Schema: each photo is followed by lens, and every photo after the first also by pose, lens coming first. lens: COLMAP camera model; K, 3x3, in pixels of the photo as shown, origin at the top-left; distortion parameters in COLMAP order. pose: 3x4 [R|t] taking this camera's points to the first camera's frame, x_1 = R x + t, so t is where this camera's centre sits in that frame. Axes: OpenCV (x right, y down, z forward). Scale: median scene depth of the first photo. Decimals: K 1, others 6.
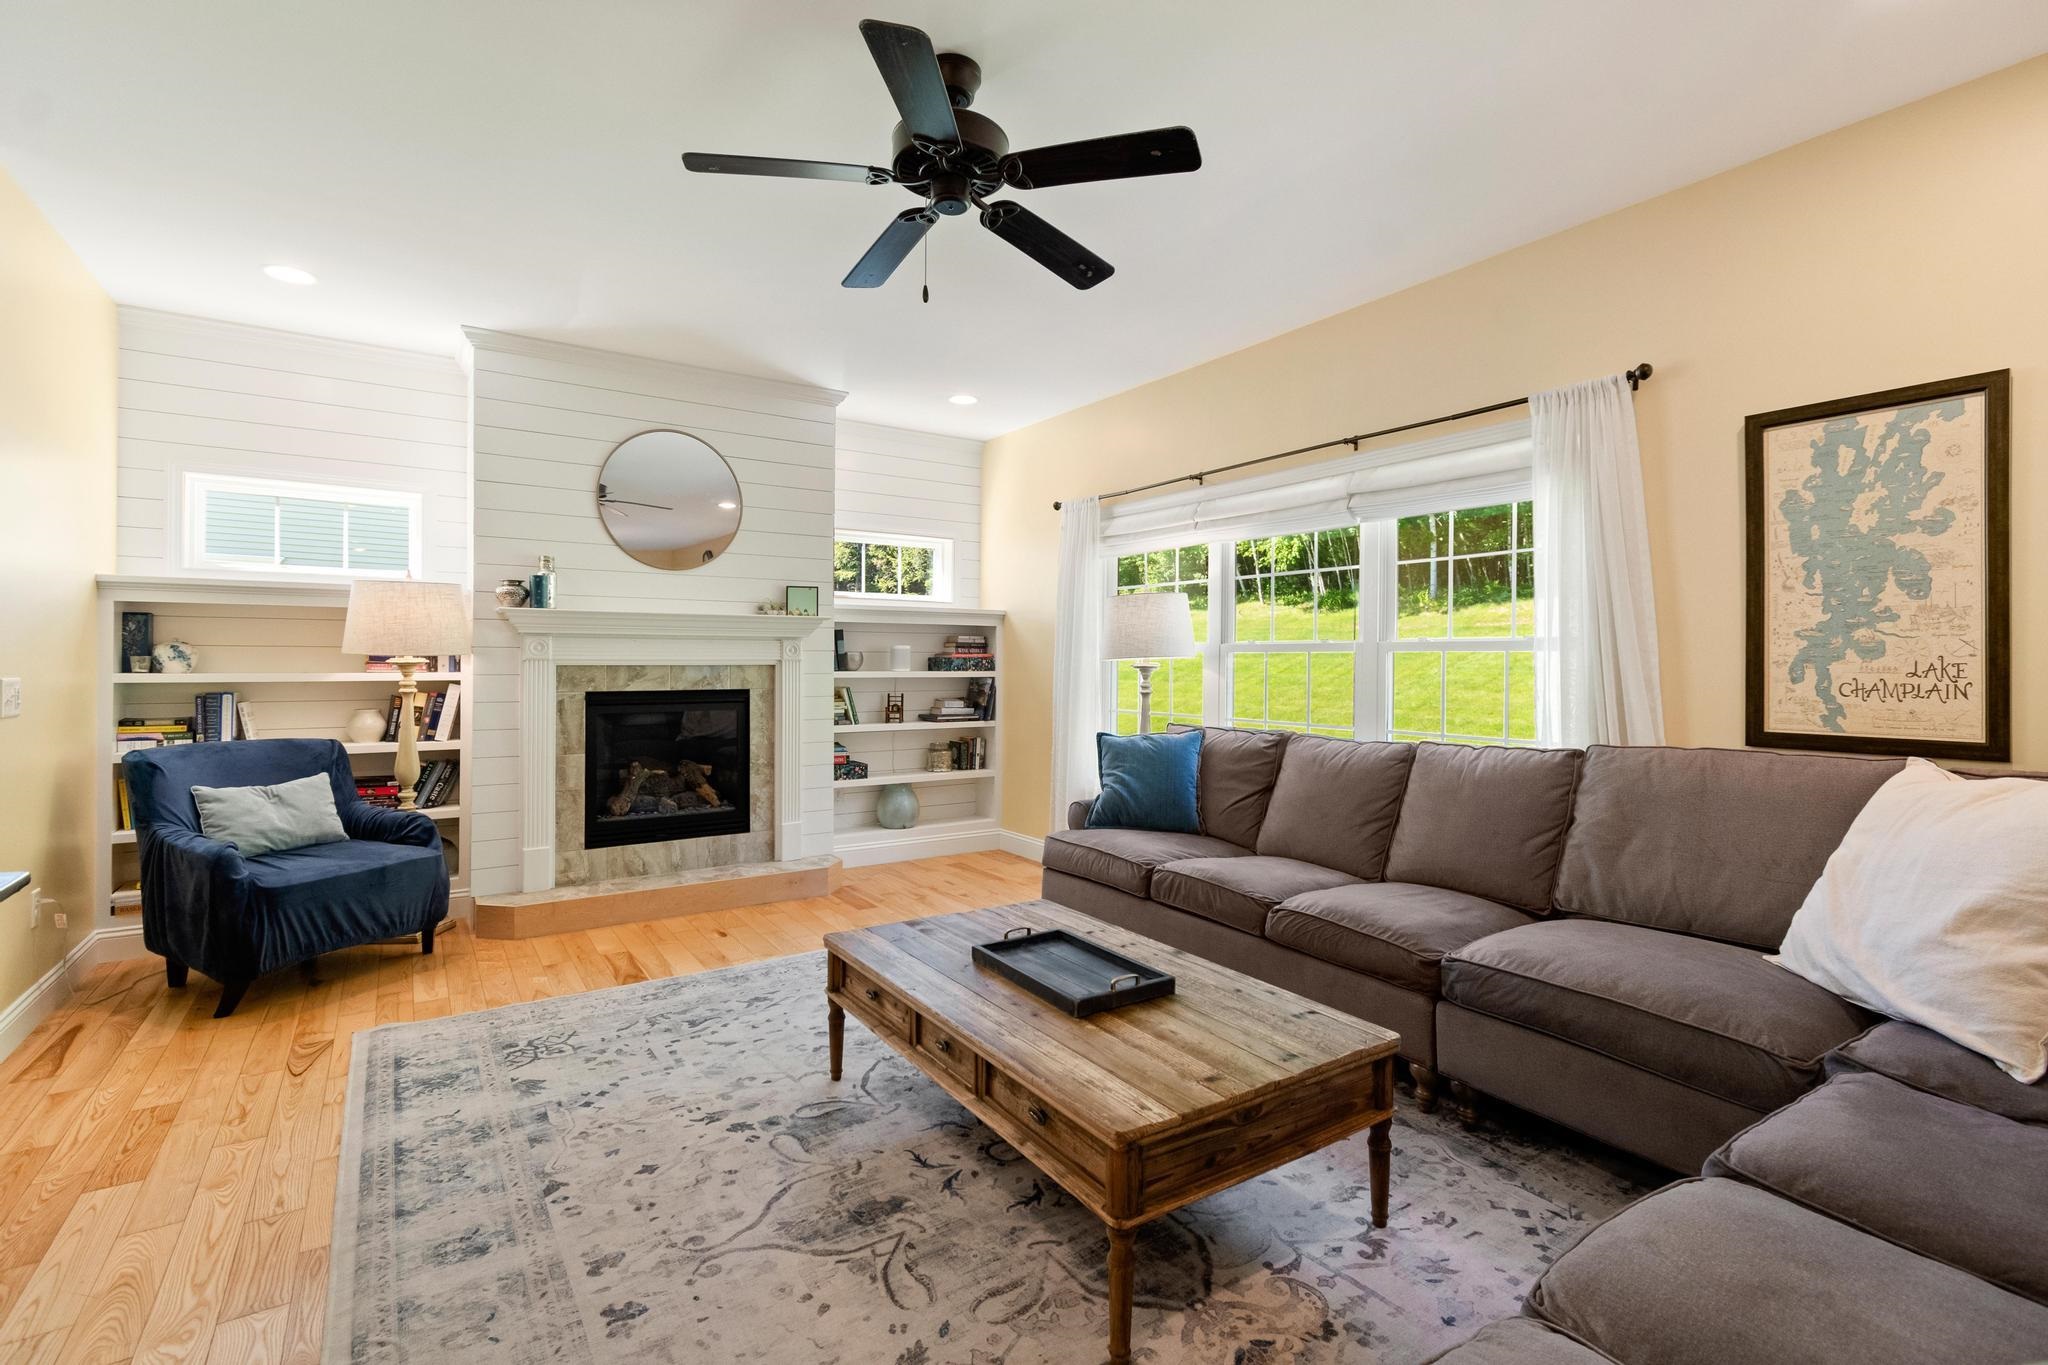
lens RADIAL K [[938.5, 0, 1017.4], [0, 938.5, 655.1], [0, 0, 1]] dist [0.001640, 0.000487]
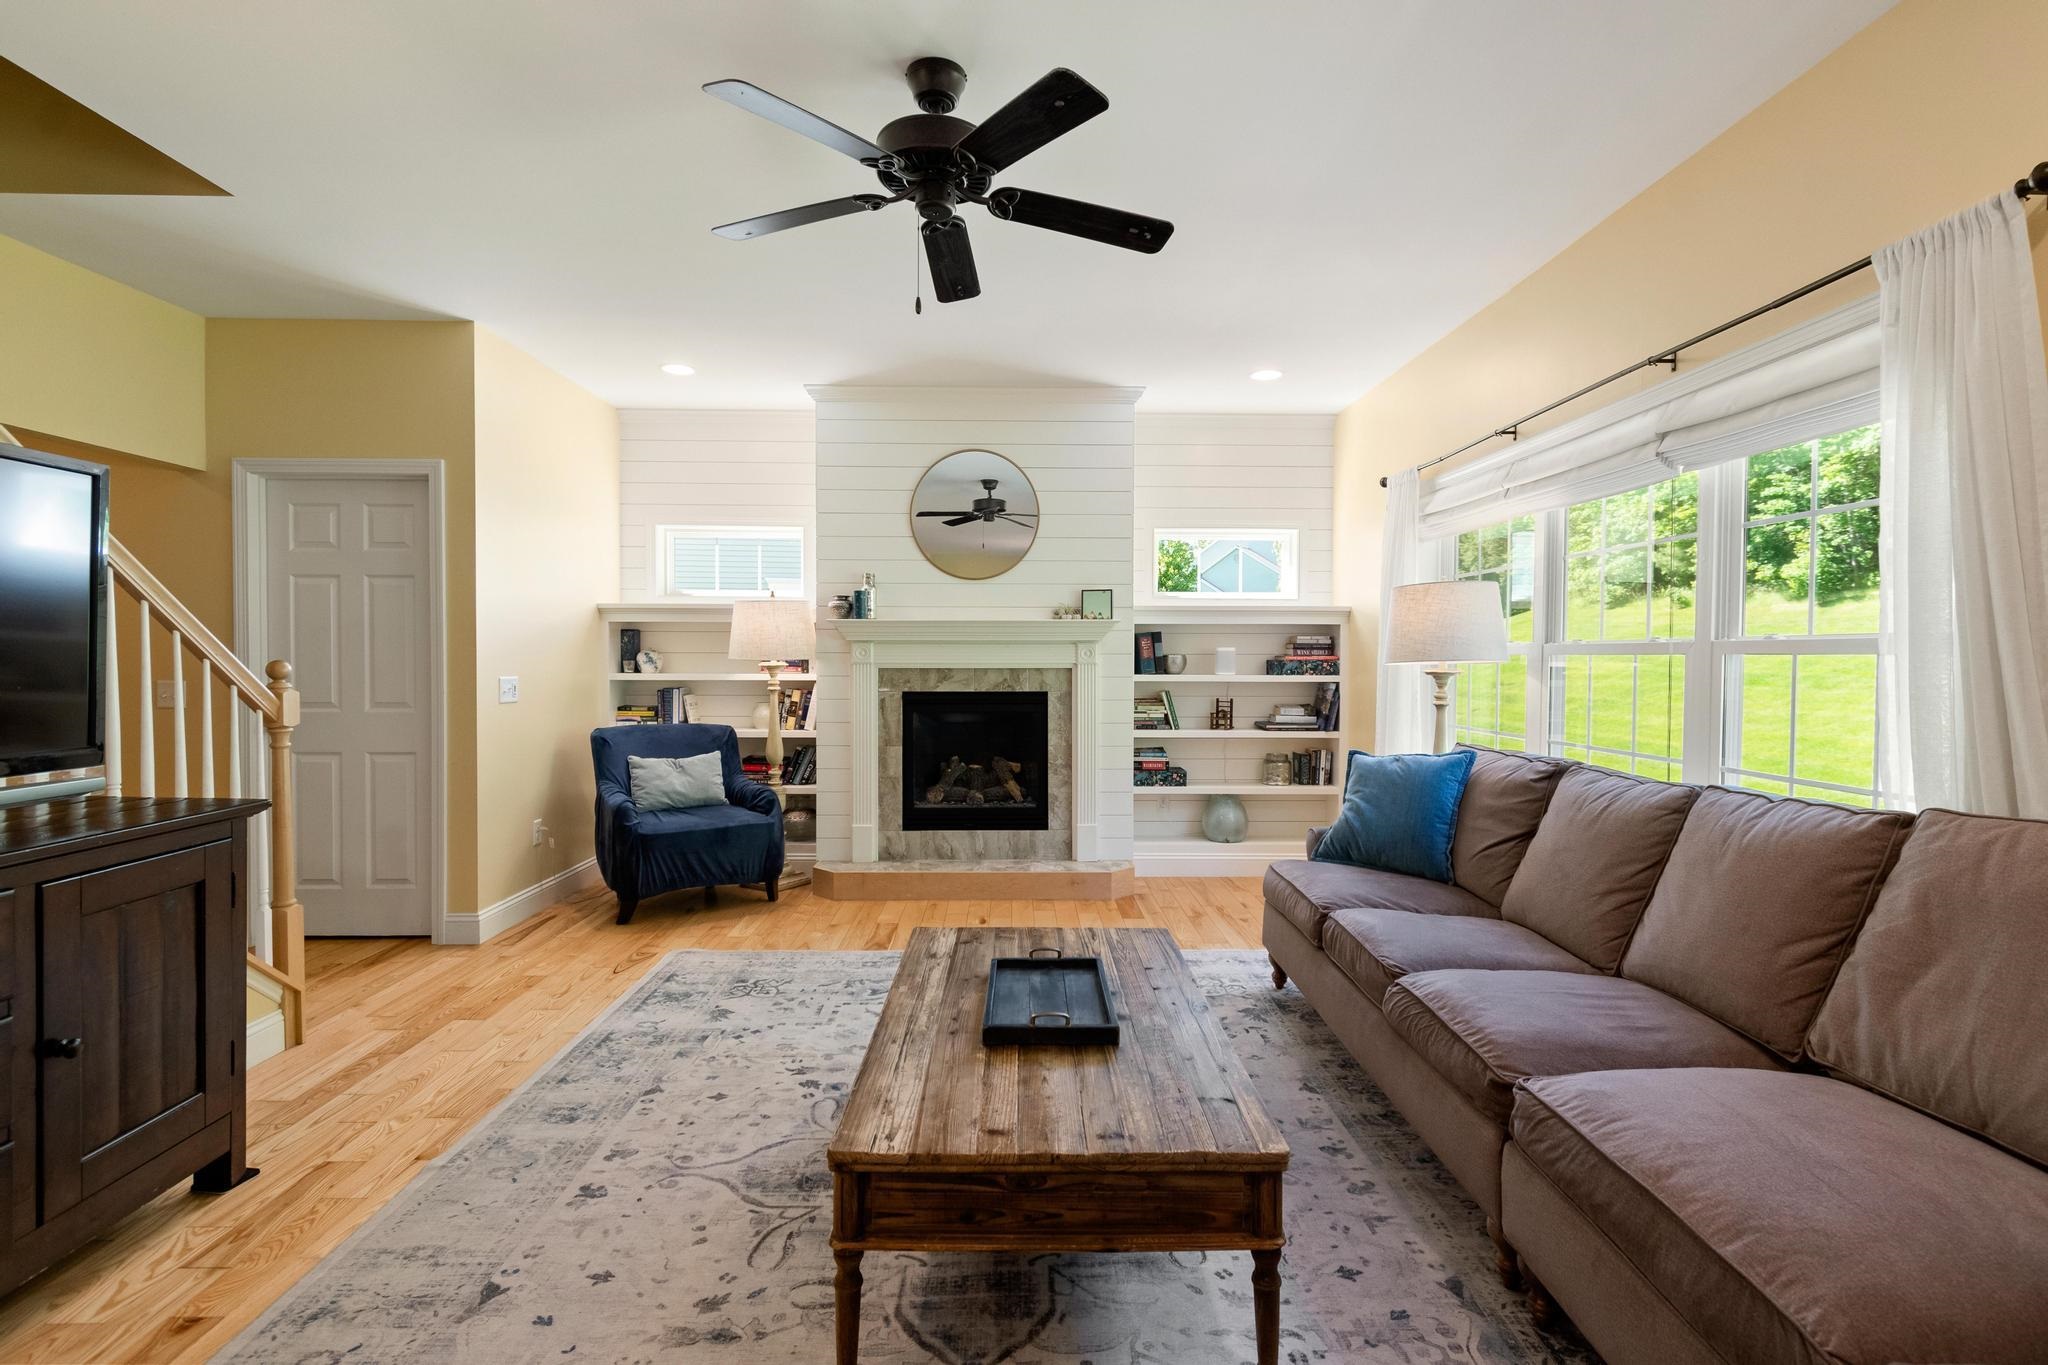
lens RADIAL K [[974.4, 0, 1013.0], [0, 974.4, 672.4], [0, 0, 1]] dist [0.004376, -0.004685]
pose [[0.838606, 0.006658, -0.544698, 0.392015], [0.003759, 0.999831, 0.018008, -0.006456], [0.544726, -0.017150, 0.838439, 0.119160]]
